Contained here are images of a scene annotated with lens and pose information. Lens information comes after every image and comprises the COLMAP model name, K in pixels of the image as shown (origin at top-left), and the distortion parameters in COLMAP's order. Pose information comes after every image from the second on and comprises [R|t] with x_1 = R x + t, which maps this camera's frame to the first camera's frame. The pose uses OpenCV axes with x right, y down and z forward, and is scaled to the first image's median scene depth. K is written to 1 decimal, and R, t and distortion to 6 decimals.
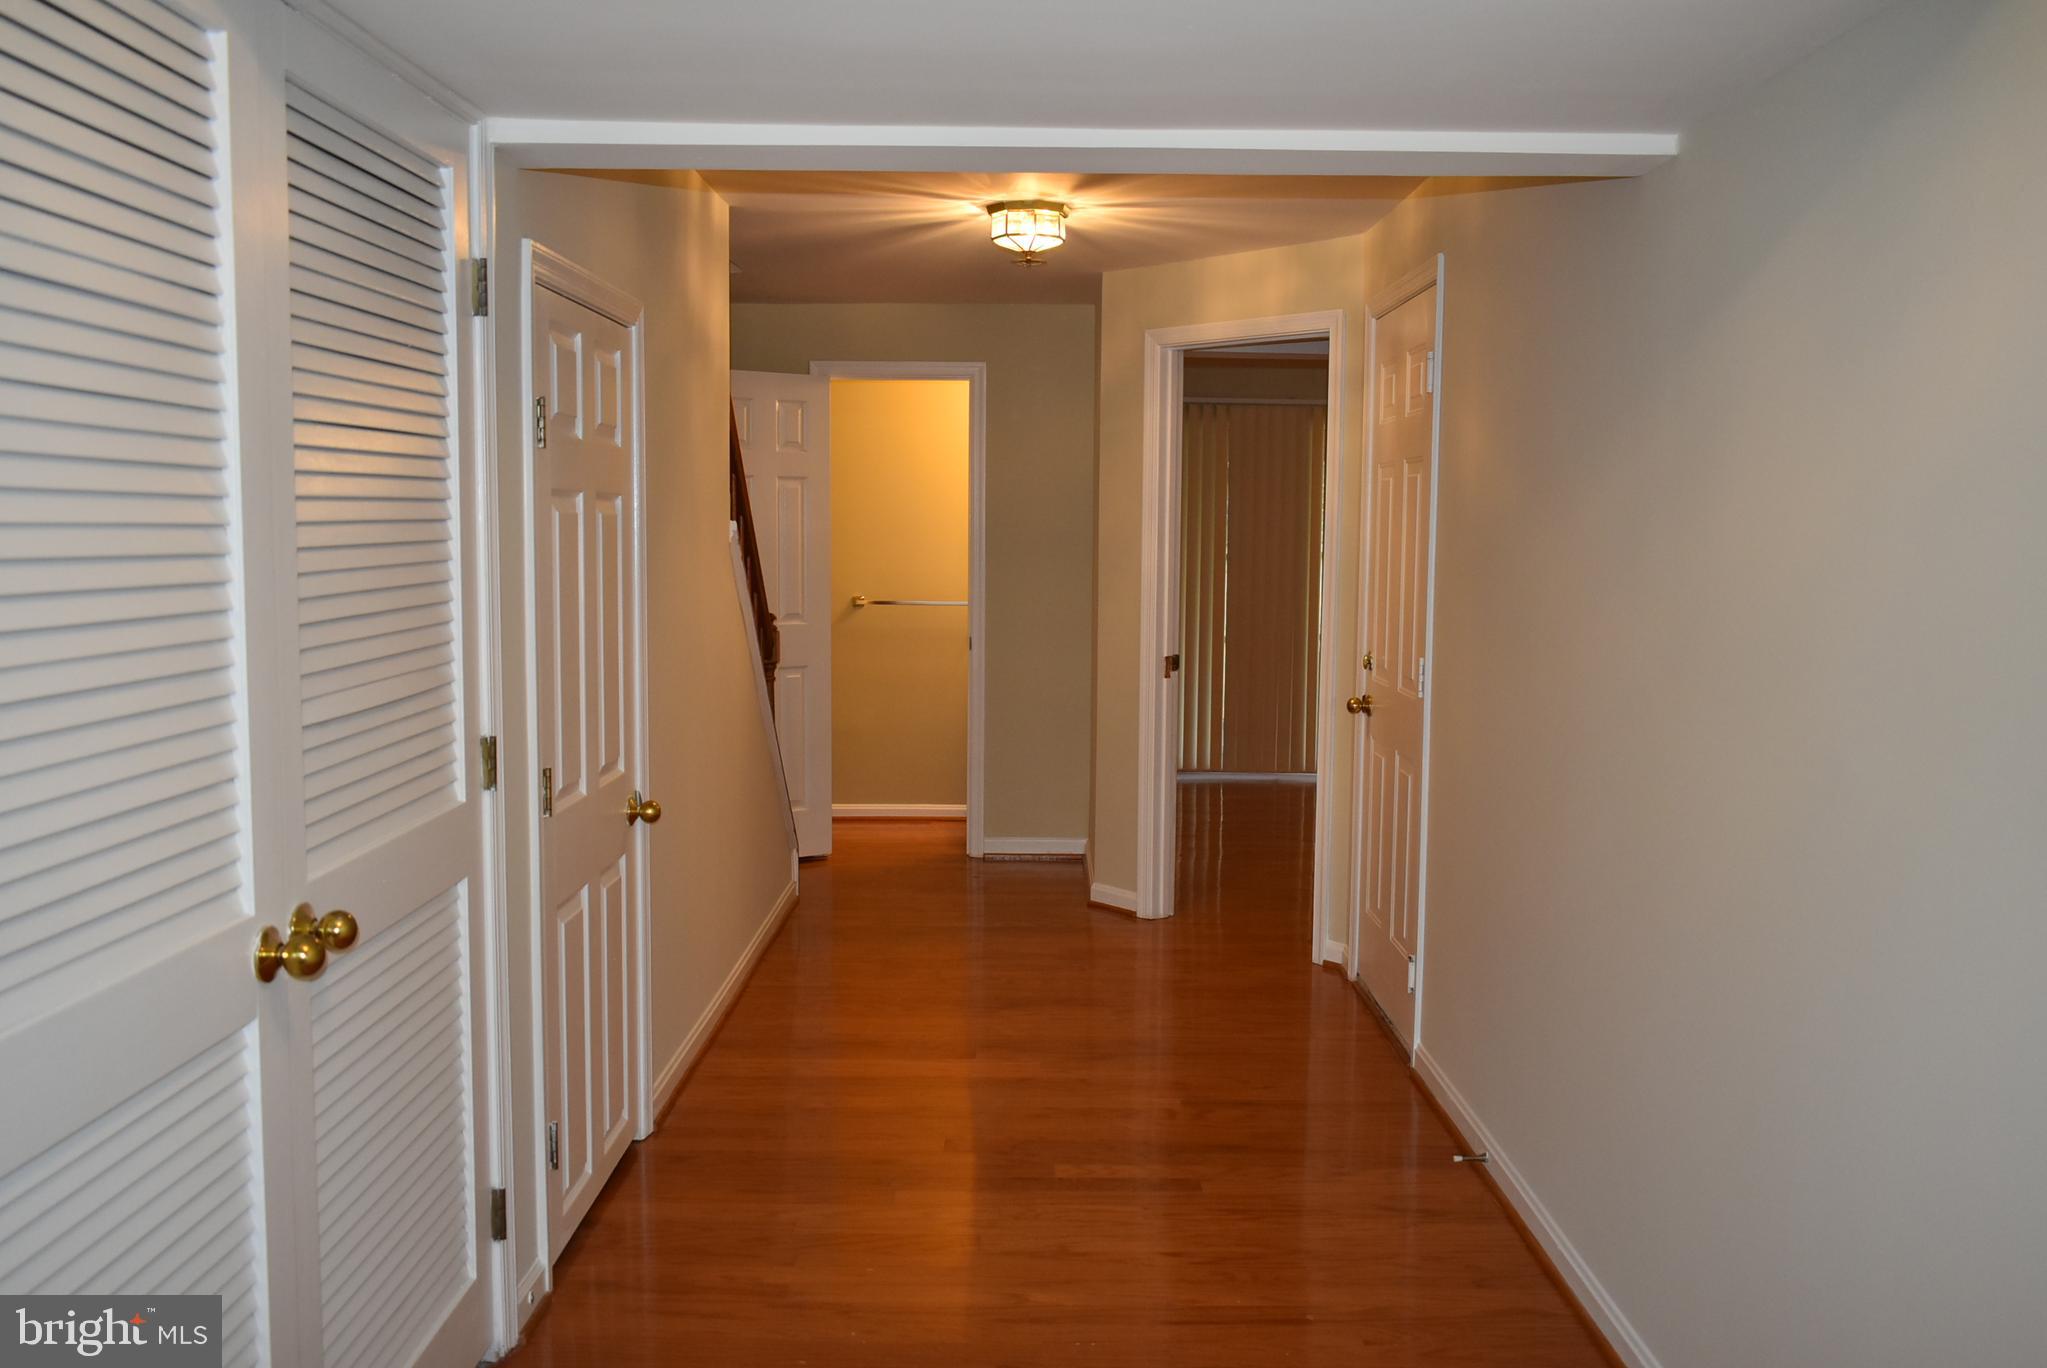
lens RADIAL K [[1715.5, 0, 1023.5], [0, 1715.5, 684.0], [0, 0, 1]] dist [-0.017180, -0.001469]
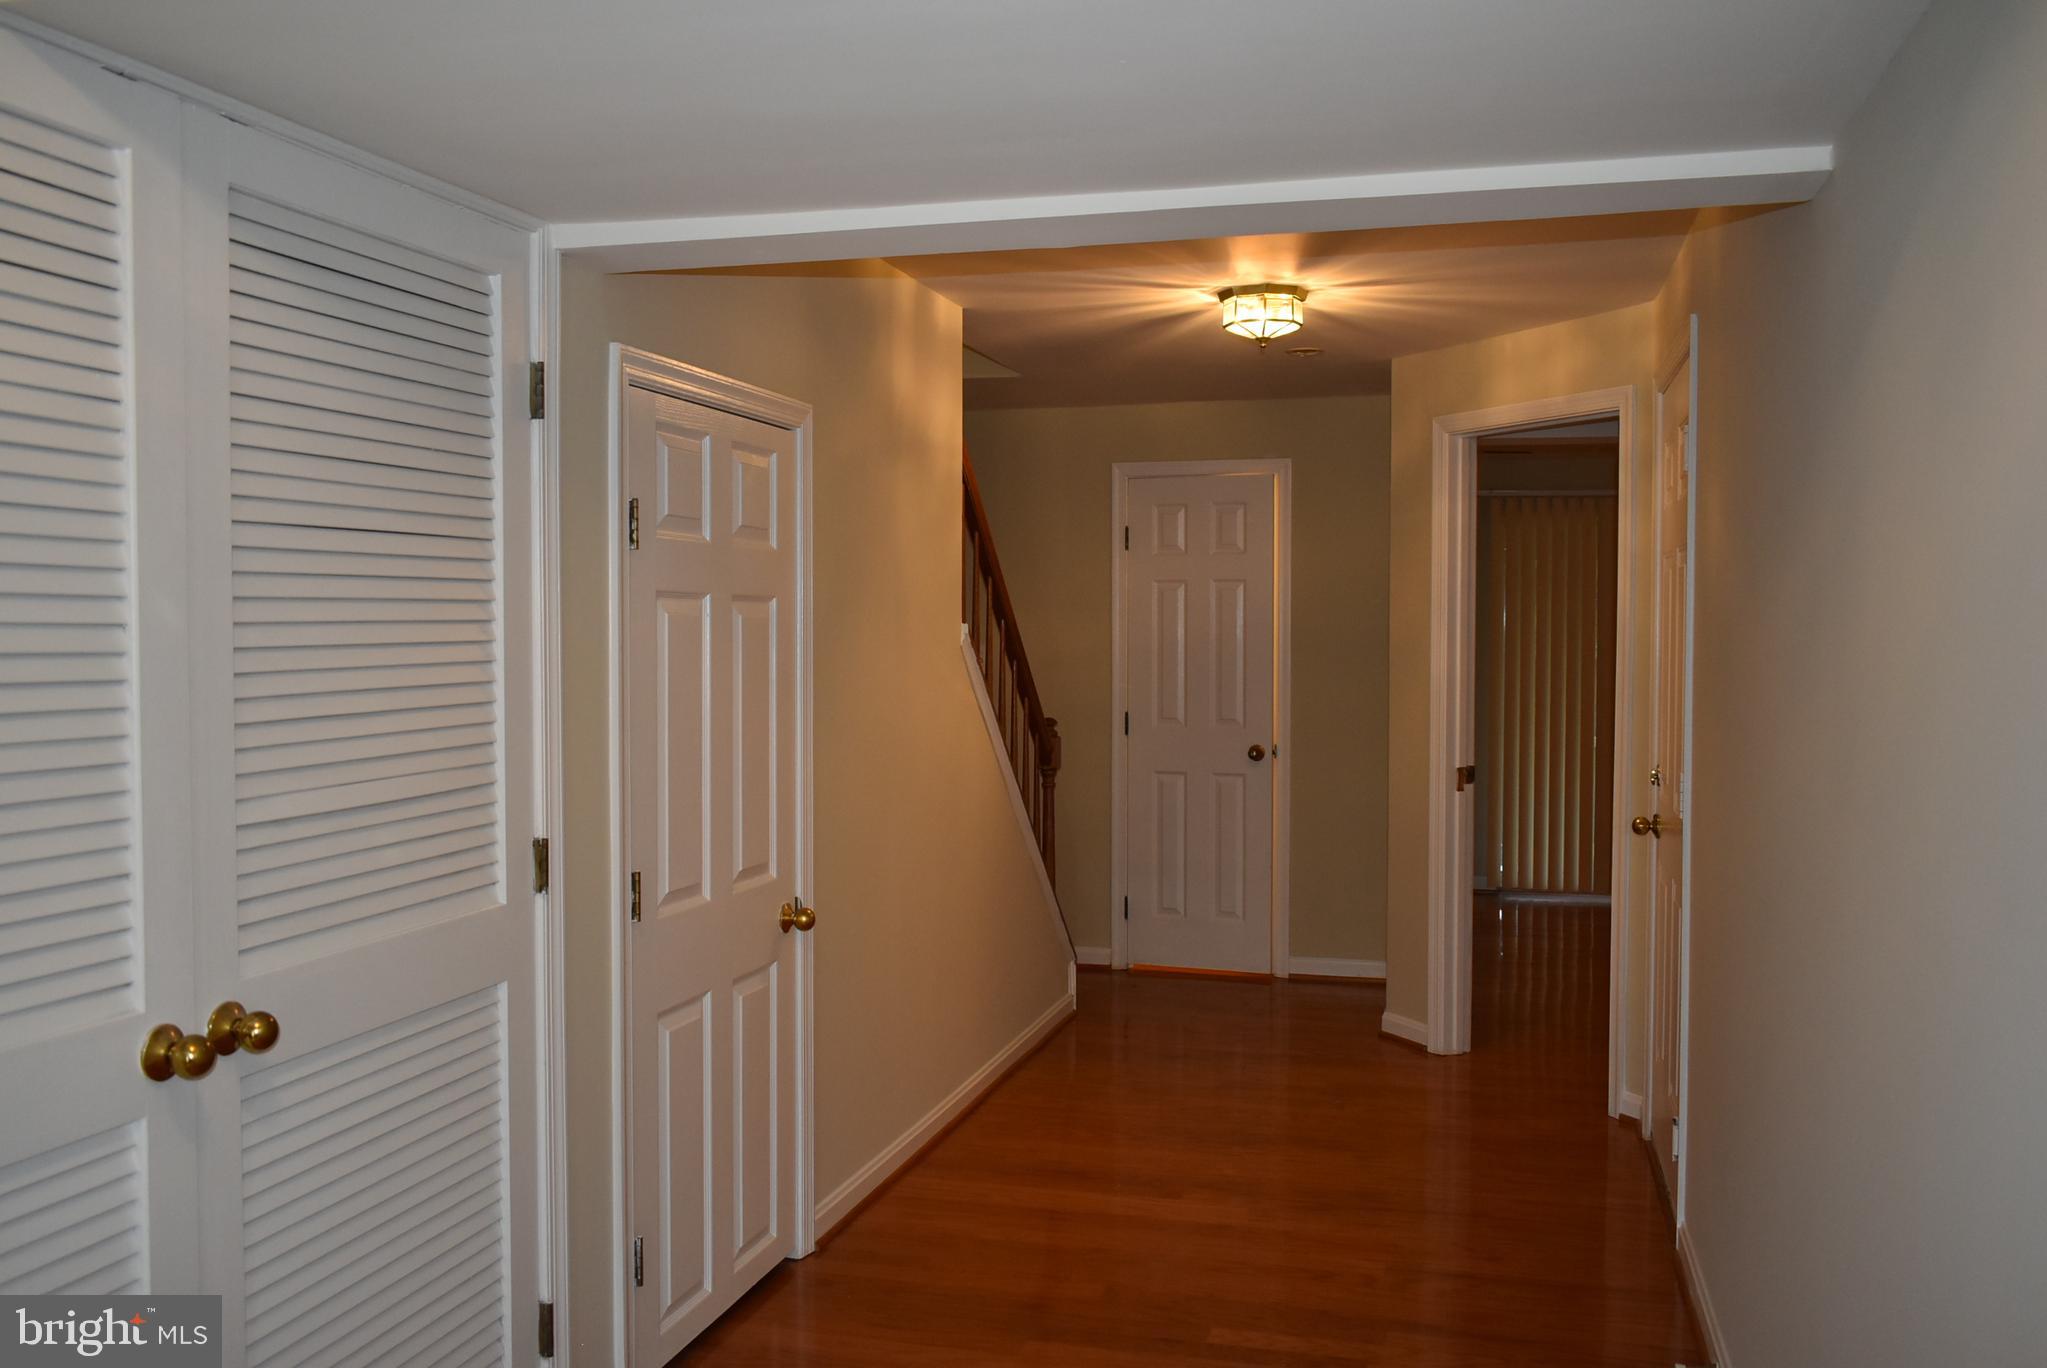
lens RADIAL K [[1711.5, 0, 1023.5], [0, 1711.5, 684.0], [0, 0, 1]] dist [-0.021673, -0.007722]
pose [[0.964489, 0.000590, -0.264122, 0.126574], [-0.016979, 0.998068, -0.059774, -0.002616], [0.263576, 0.062136, 0.962635, 0.067346]]
